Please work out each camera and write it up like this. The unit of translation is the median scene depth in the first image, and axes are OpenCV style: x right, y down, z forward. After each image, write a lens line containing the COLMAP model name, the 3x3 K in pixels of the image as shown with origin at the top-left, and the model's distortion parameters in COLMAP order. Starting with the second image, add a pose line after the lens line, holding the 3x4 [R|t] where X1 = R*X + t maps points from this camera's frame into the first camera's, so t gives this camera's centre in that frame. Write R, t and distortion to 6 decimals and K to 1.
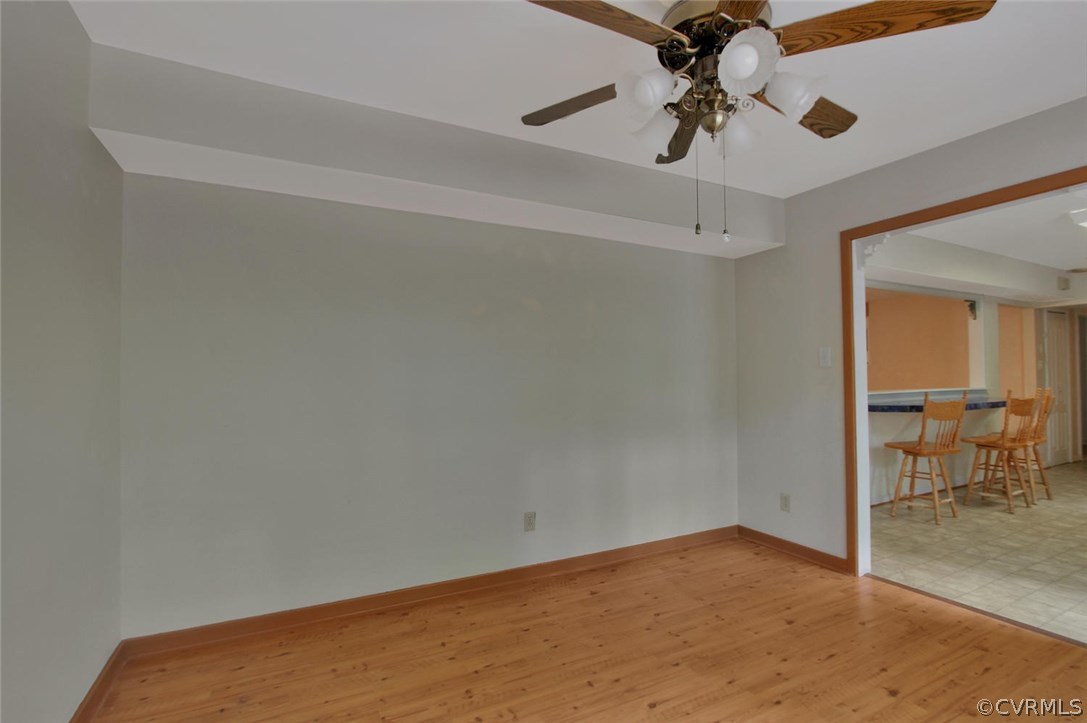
lens RADIAL K [[511.3, 0, 543.5], [0, 511.3, 361.5], [0, 0, 1]] dist [-0.037620, 0.000285]
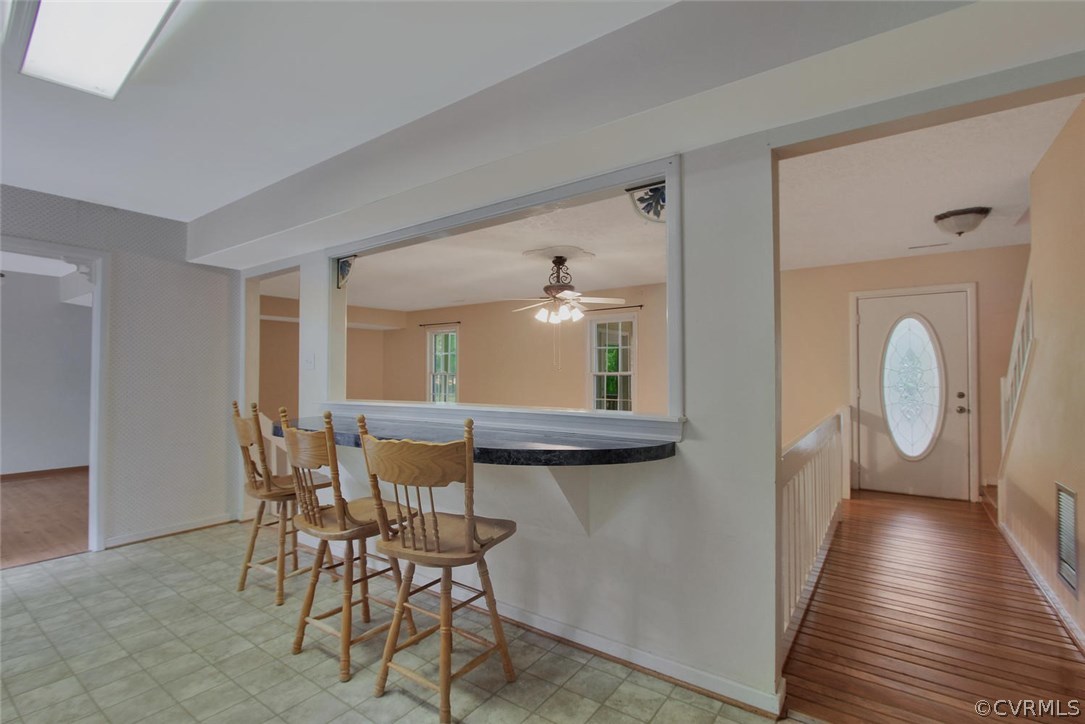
lens RADIAL K [[501.7, 0, 541.7], [0, 501.7, 365.7], [0, 0, 1]] dist [-0.014811, 0.000035]
pose [[0.476080, -0.014779, -0.879278, 2.018796], [0.025426, 0.999672, -0.003036, 0.029200], [0.879034, -0.020911, 0.476300, 1.301951]]
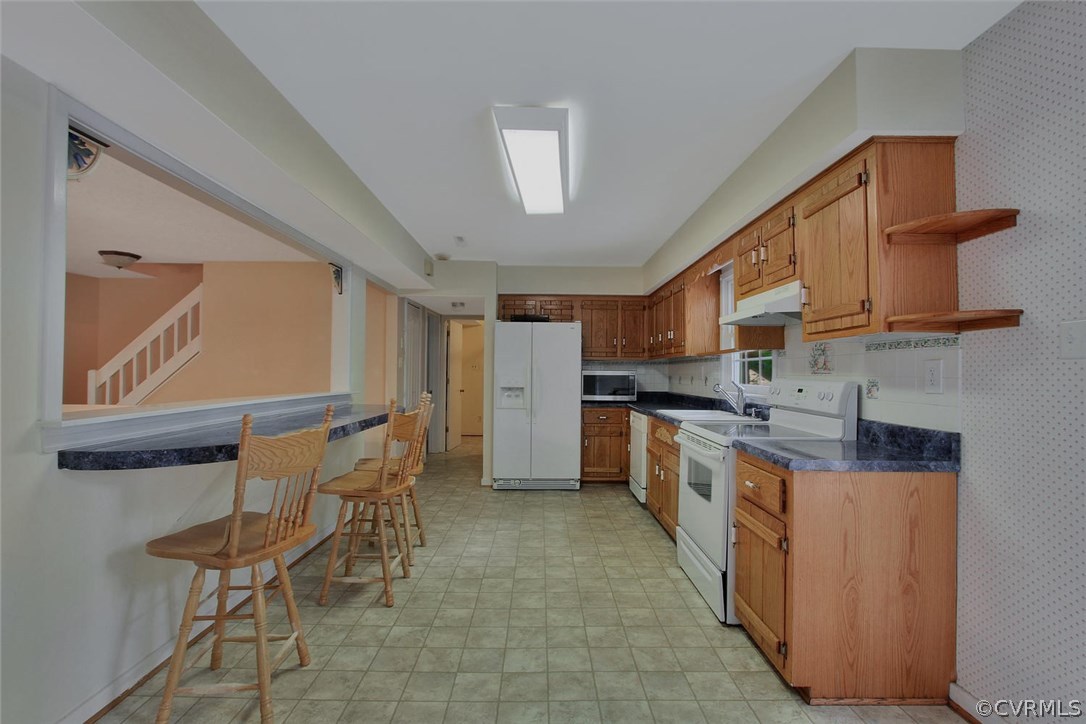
lens RADIAL K [[502.1, 0, 542.2], [0, 502.1, 365.7], [0, 0, 1]] dist [-0.014811, 0.000035]
pose [[0.433609, 0.023793, 0.900787, 0.632289], [-0.039753, 0.999183, -0.007256, 0.018500], [-0.900224, -0.032663, 0.434201, 0.766335]]
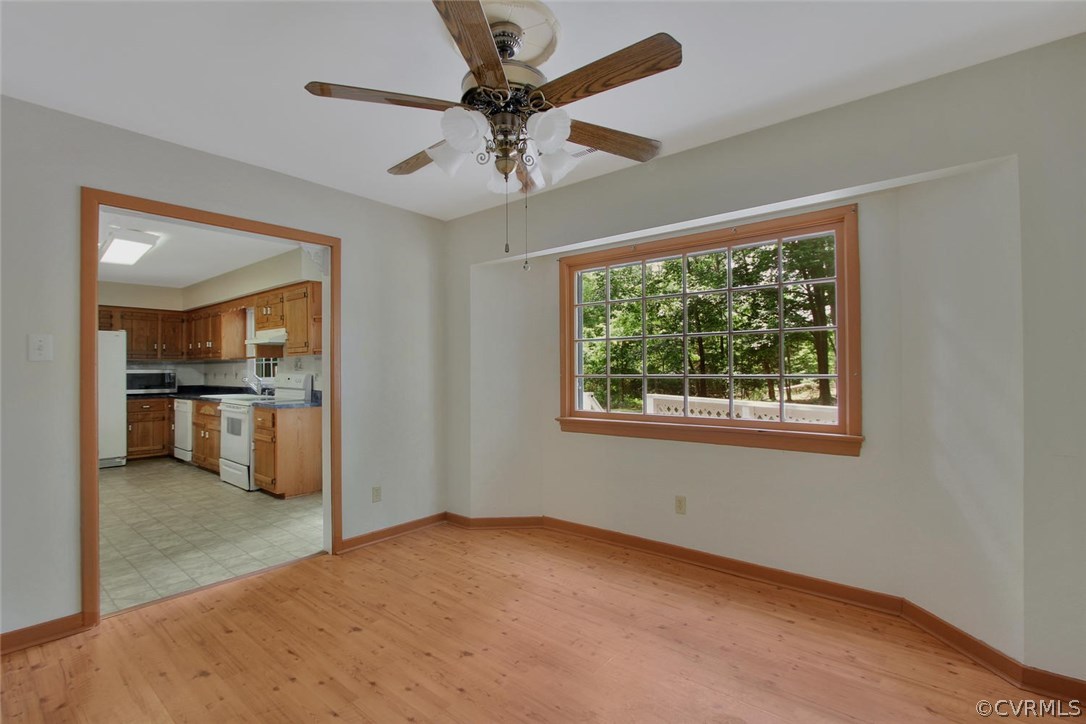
lens RADIAL K [[502.1, 0, 542.2], [0, 502.1, 365.7], [0, 0, 1]] dist [-0.014811, 0.000035]
pose [[-0.410390, 0.016234, 0.911766, -0.371476], [-0.020279, 0.999432, -0.026922, 0.020376], [-0.911685, -0.029538, -0.409827, 0.647790]]
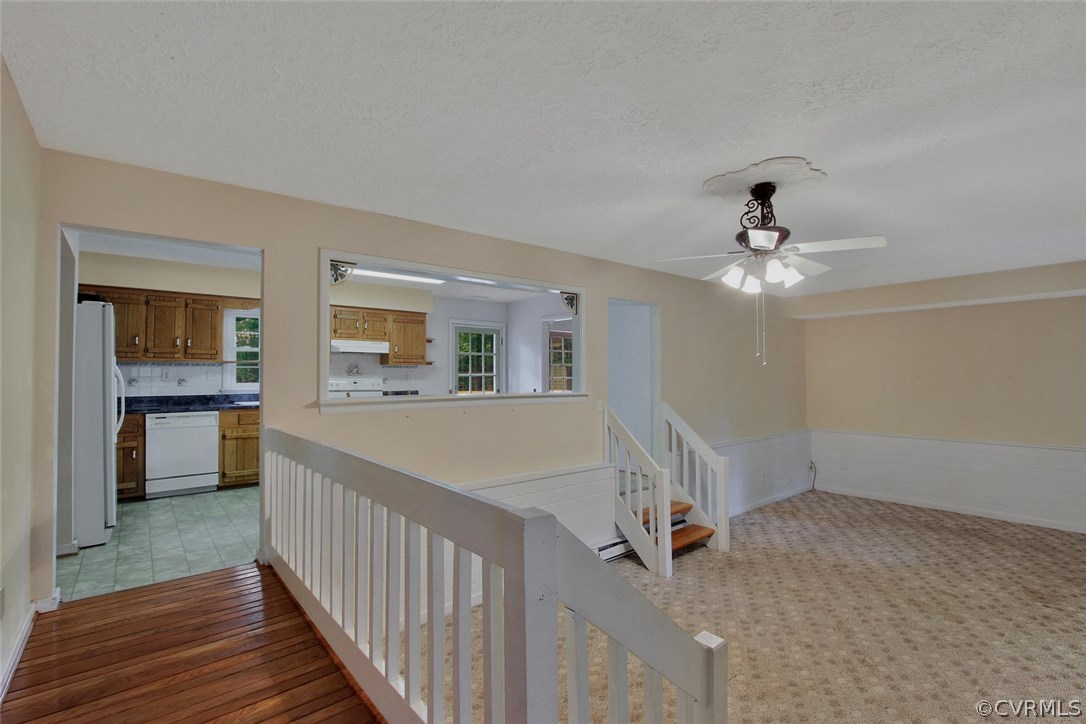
lens RADIAL K [[502.1, 0, 542.2], [0, 502.1, 365.7], [0, 0, 1]] dist [-0.014811, 0.000035]
pose [[-0.973710, -0.006502, -0.227700, 1.322923], [0.001834, 0.999336, -0.036381, 0.043315], [0.227786, -0.035842, -0.973051, 2.922336]]
